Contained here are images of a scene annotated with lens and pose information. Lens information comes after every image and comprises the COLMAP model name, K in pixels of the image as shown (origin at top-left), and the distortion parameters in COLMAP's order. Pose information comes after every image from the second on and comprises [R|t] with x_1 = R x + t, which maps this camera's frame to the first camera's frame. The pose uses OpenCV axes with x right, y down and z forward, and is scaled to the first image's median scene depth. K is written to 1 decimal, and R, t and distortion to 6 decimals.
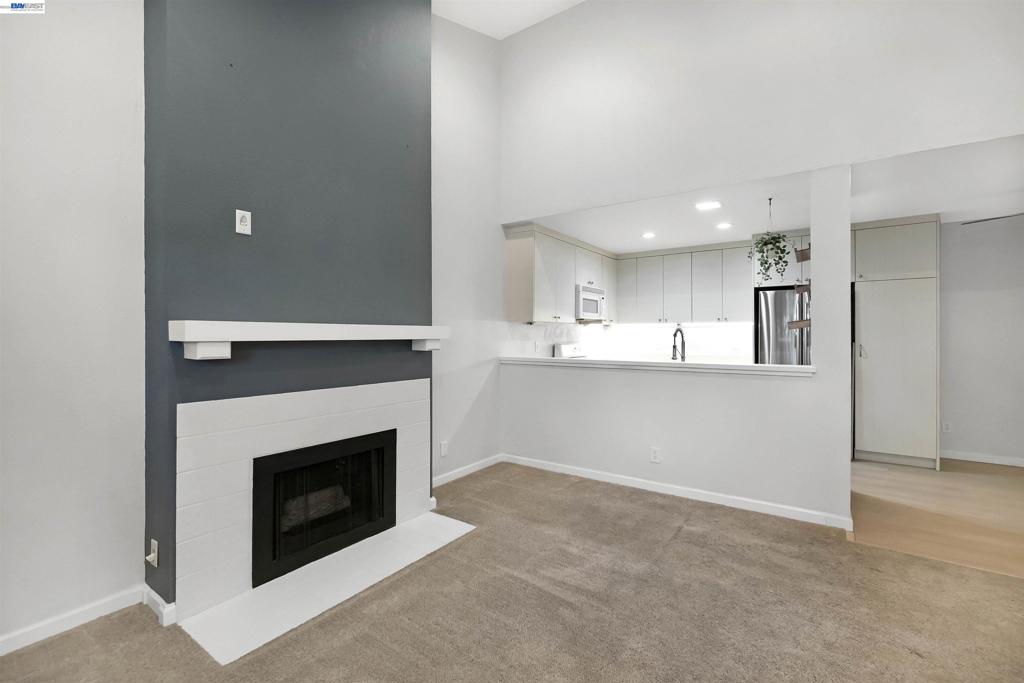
lens RADIAL K [[443.8, 0, 509.7], [0, 443.8, 333.5], [0, 0, 1]] dist [-0.000375, 0.000396]
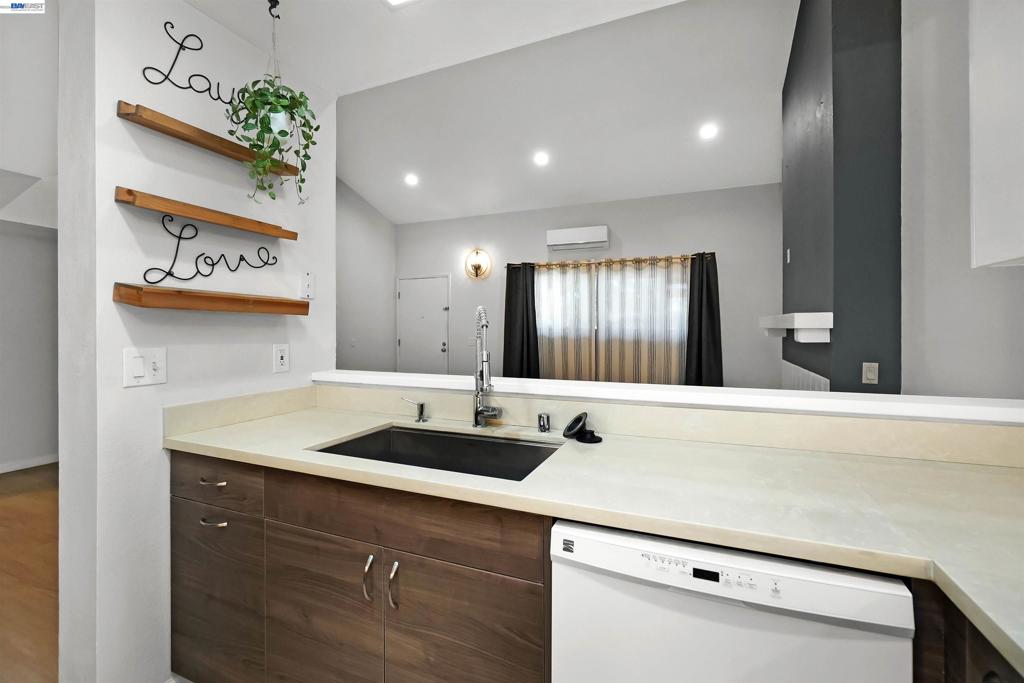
lens RADIAL K [[443.8, 0, 509.7], [0, 443.8, 333.5], [0, 0, 1]] dist [-0.000375, 0.000396]
pose [[-0.978229, 0.005249, -0.207460, 0.533032], [0.003106, 0.999938, 0.010655, 0.012294], [0.207503, 0.009779, -0.978185, 1.702571]]
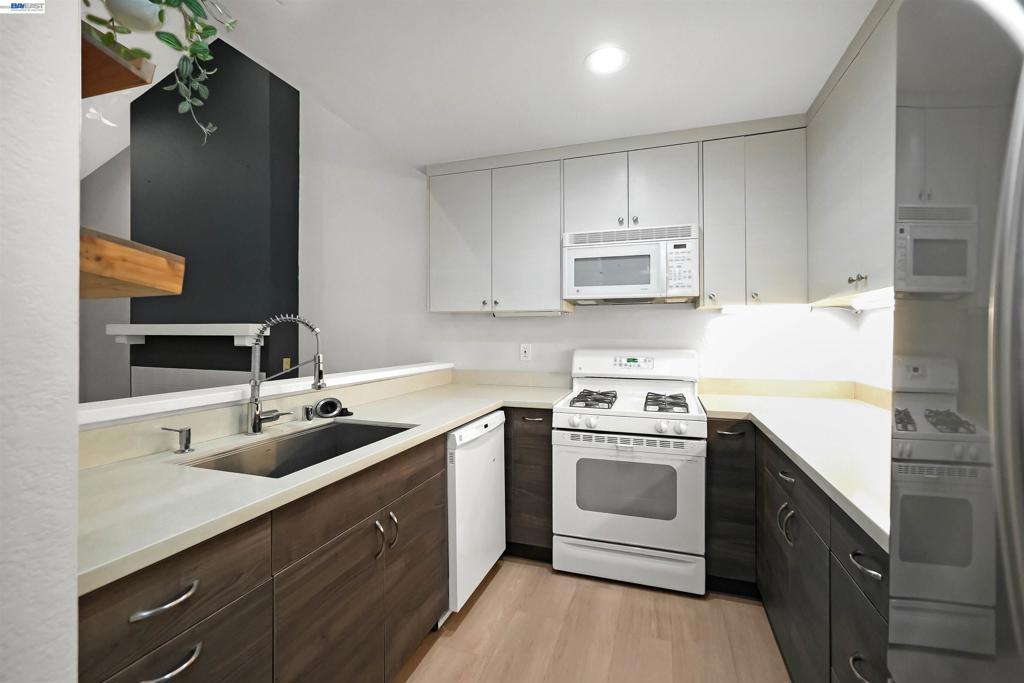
lens RADIAL K [[443.8, 0, 509.7], [0, 443.8, 333.5], [0, 0, 1]] dist [-0.000375, 0.000396]
pose [[0.285874, -0.001874, -0.958265, 1.043997], [-0.000018, 0.999998, -0.001961, 0.010160], [0.958267, 0.000578, 0.285873, 1.318796]]
